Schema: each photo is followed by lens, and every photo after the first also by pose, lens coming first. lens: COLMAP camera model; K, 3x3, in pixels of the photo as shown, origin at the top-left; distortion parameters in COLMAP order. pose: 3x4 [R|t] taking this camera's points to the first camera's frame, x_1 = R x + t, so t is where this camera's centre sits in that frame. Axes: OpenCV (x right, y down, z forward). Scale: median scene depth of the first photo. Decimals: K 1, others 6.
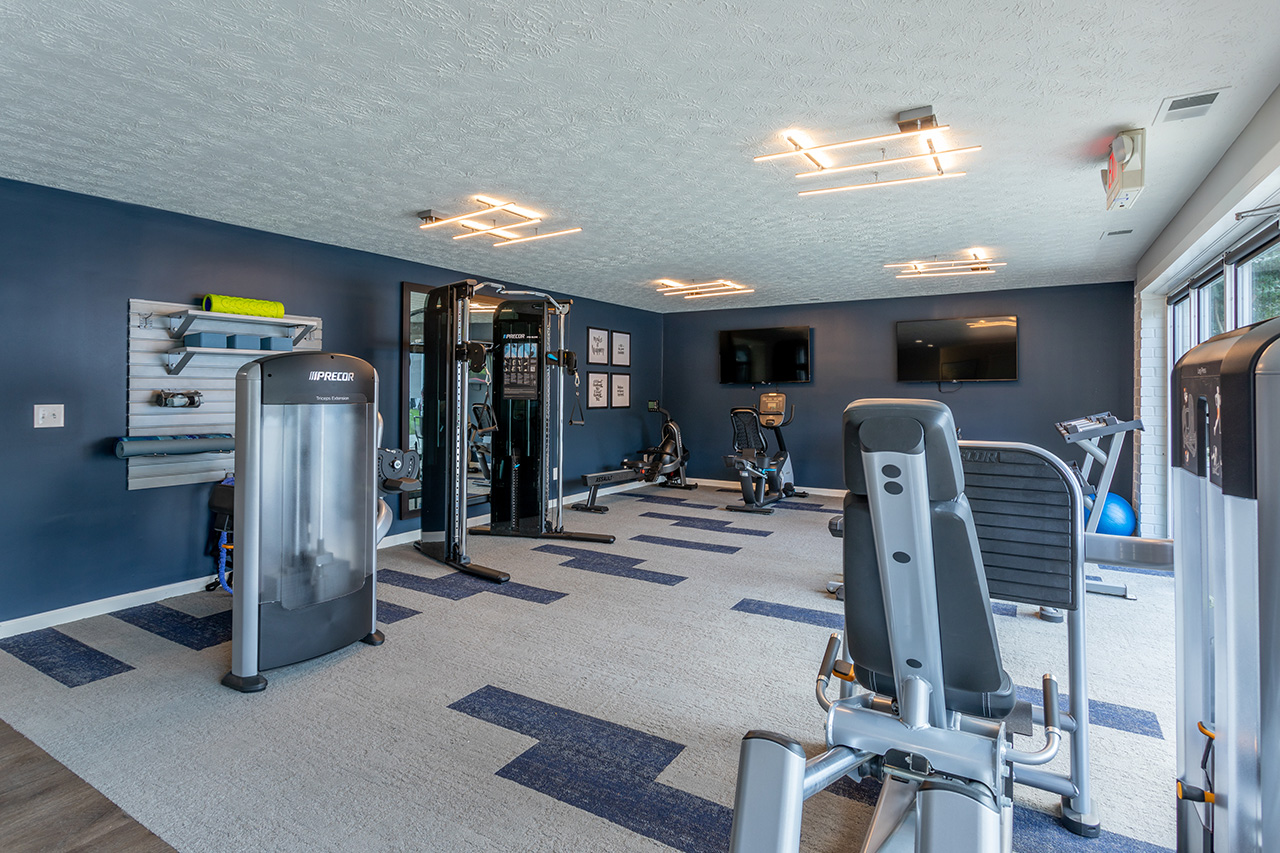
lens RADIAL K [[668.2, 0, 633.7], [0, 668.2, 392.2], [0, 0, 1]] dist [0.003680, 0.000105]
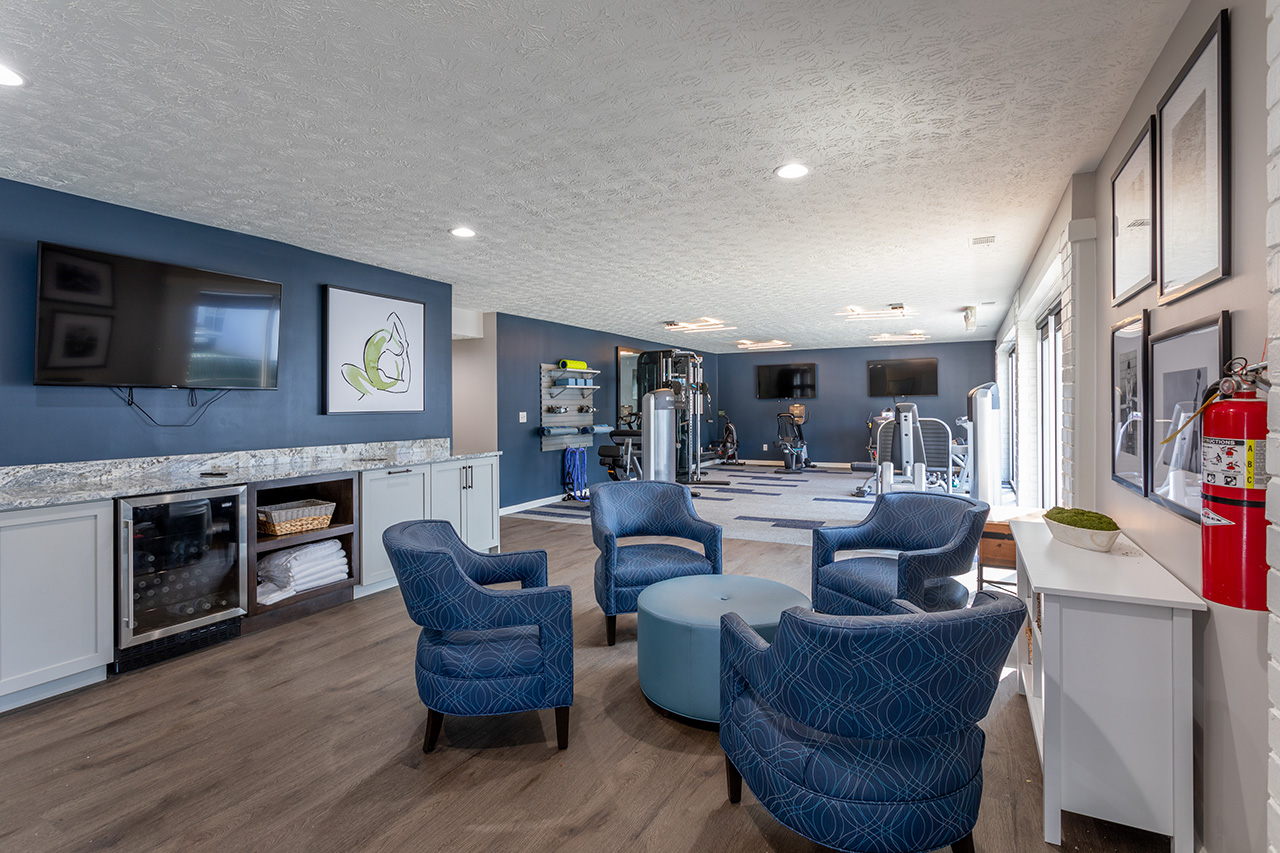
lens RADIAL K [[668.2, 0, 639.4], [0, 668.2, 406.8], [0, 0, 1]] dist [0.003680, 0.000105]
pose [[0.995928, -0.012198, 0.089318, -0.345530], [0.012144, 0.999926, 0.001147, 0.000977], [-0.089325, -0.000057, 0.996003, -0.646995]]
